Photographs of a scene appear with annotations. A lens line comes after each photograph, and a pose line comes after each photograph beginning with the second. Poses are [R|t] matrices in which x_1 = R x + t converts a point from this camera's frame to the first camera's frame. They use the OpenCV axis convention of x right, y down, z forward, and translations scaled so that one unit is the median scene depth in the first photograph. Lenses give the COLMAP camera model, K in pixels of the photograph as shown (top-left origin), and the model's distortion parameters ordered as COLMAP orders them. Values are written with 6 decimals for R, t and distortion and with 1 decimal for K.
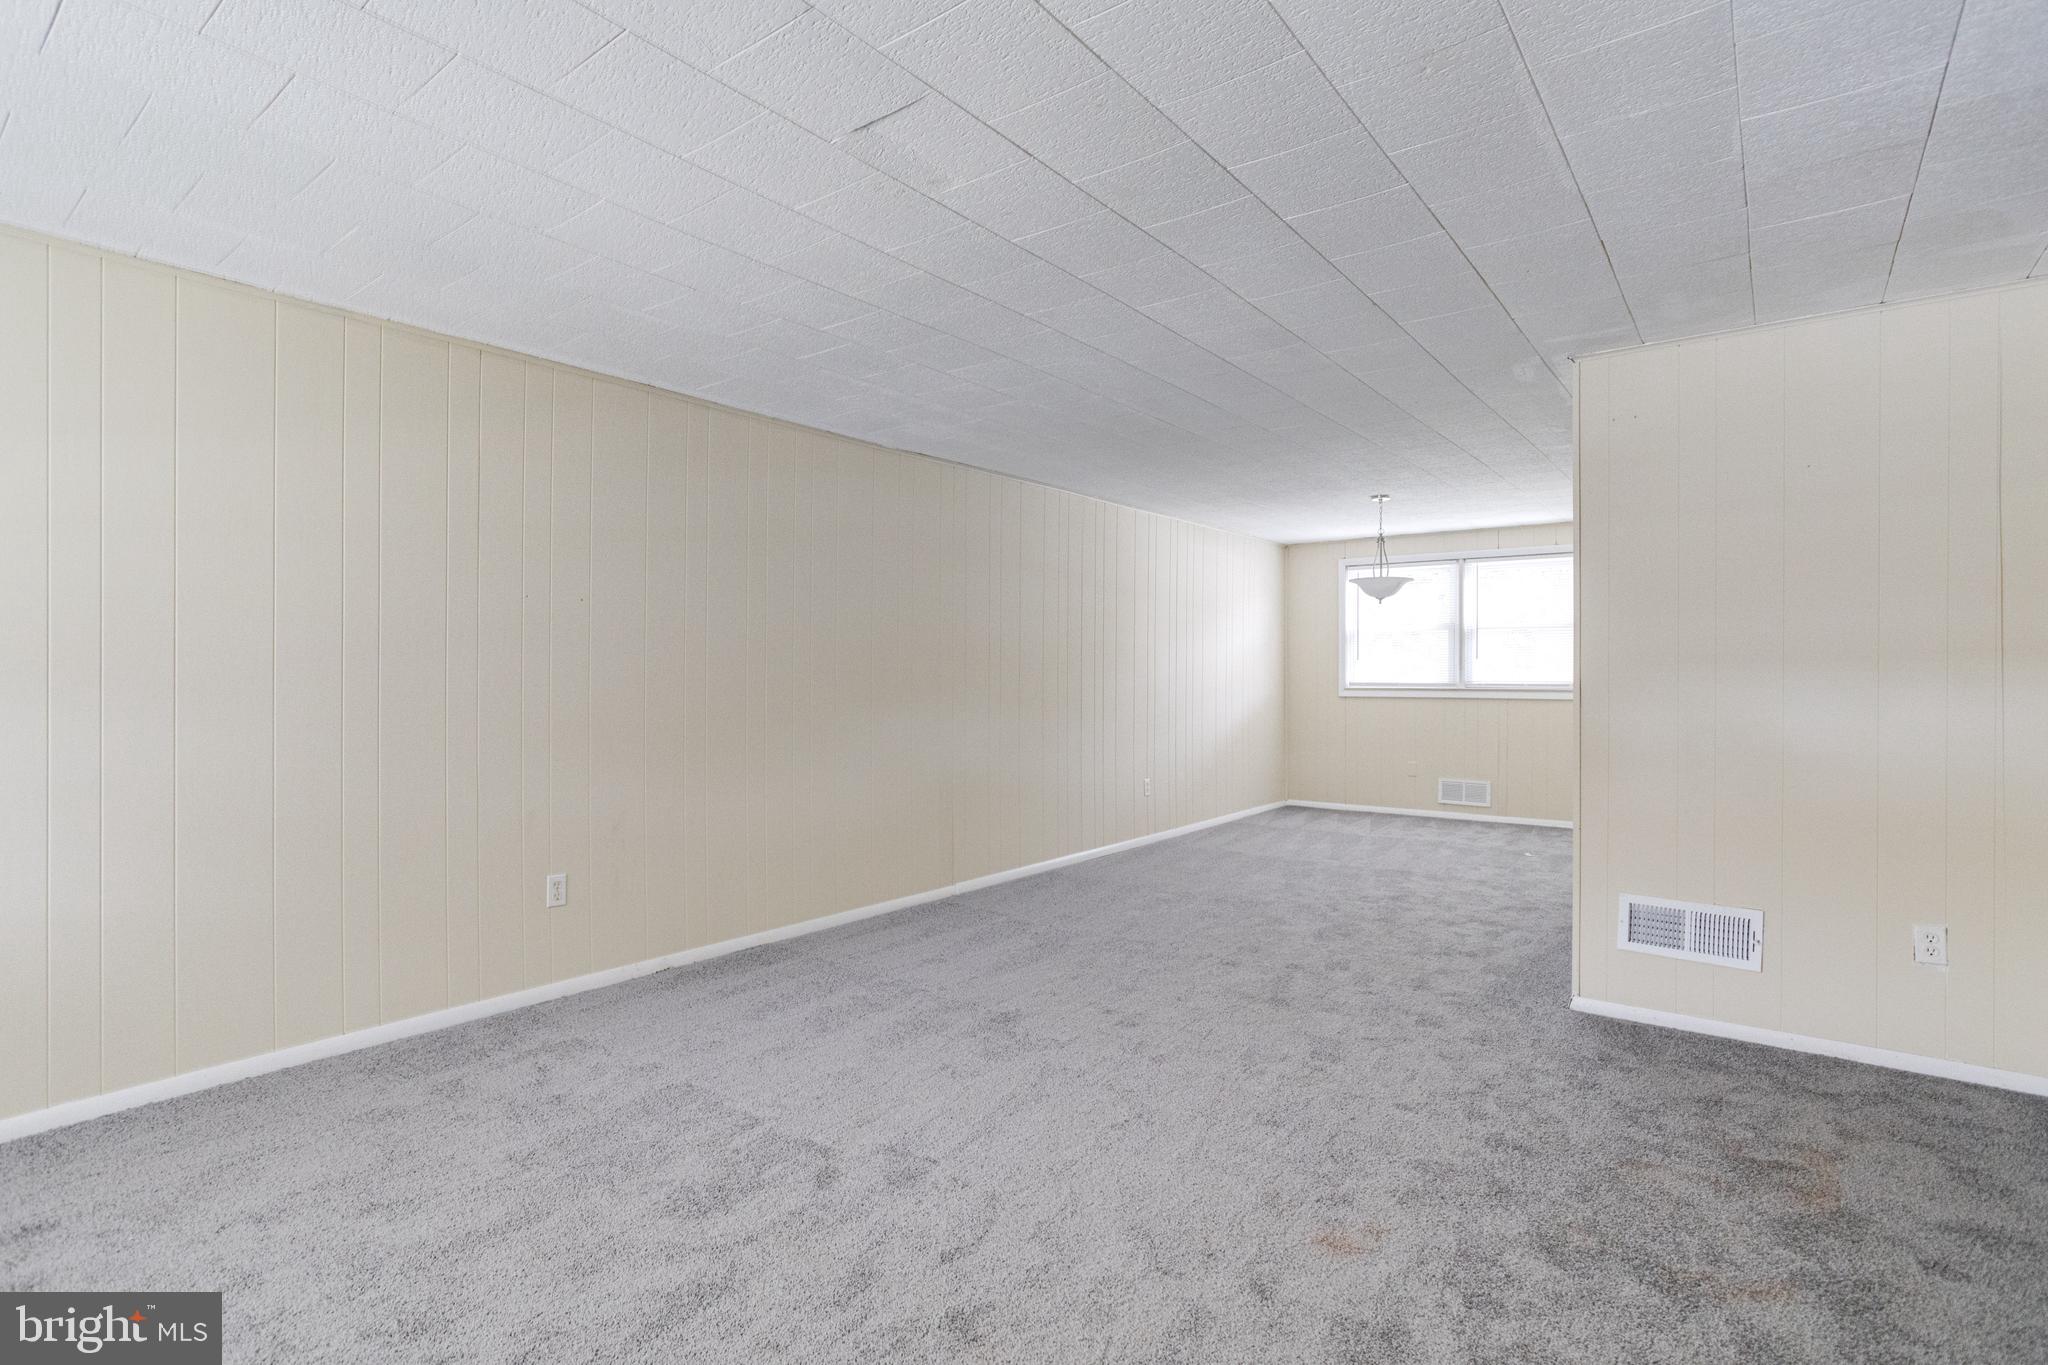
lens RADIAL K [[992.9, 0, 1026.6], [0, 992.9, 683.4], [0, 0, 1]] dist [-0.041836, 0.024504]
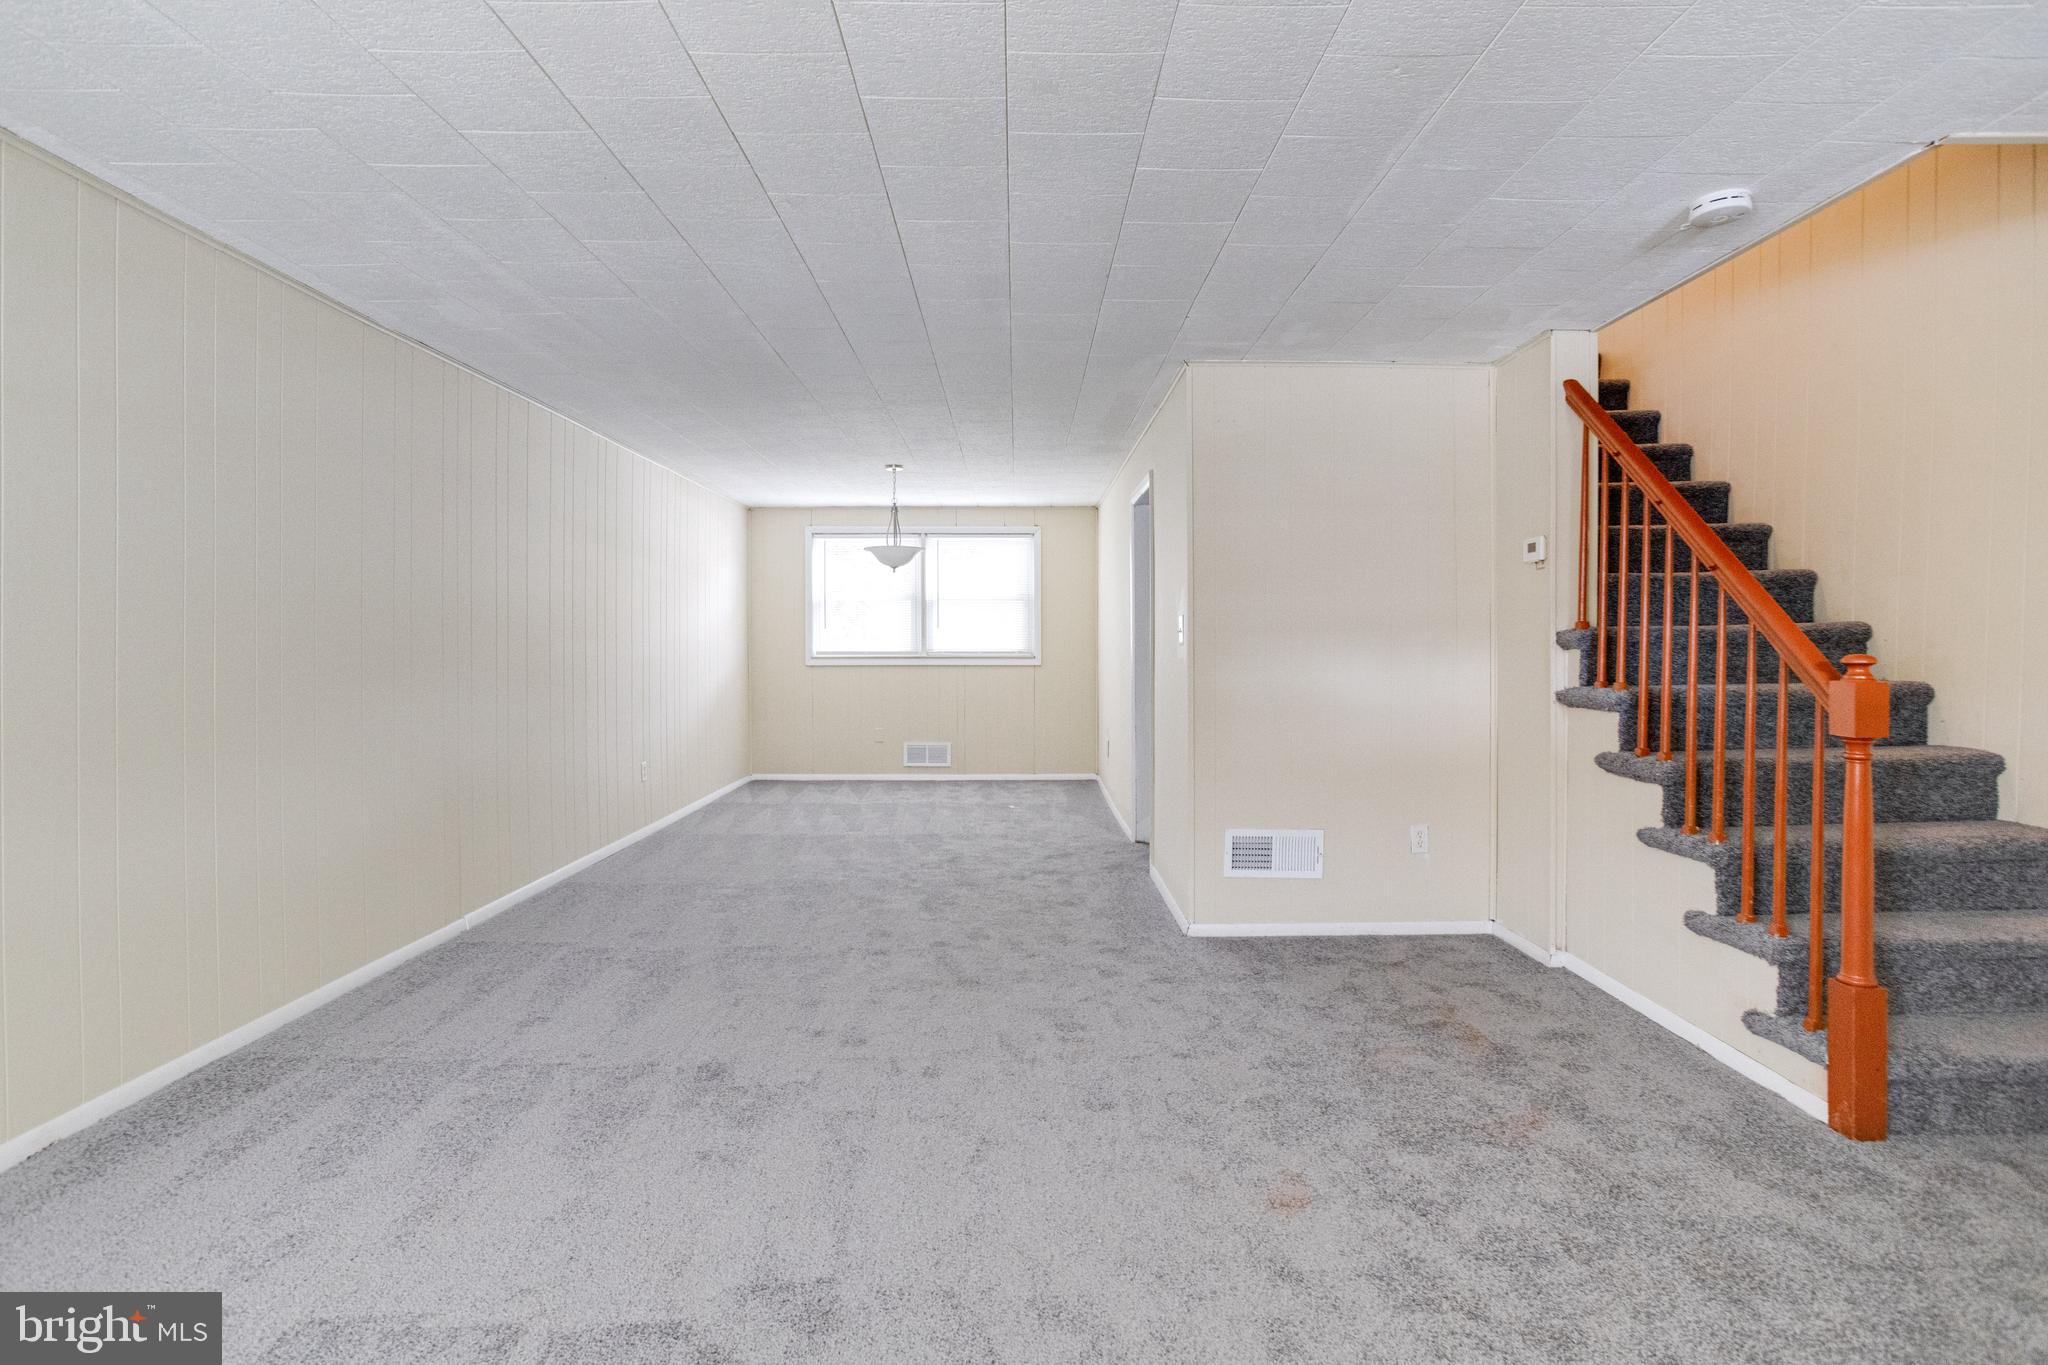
lens RADIAL K [[992.9, 0, 1023.3], [0, 992.9, 661.3], [0, 0, 1]] dist [-0.041836, 0.024504]
pose [[0.787583, -0.011070, 0.616109, -0.249226], [0.006038, 0.999929, 0.010248, 0.000626], [-0.616179, -0.004352, 0.787594, 0.179890]]
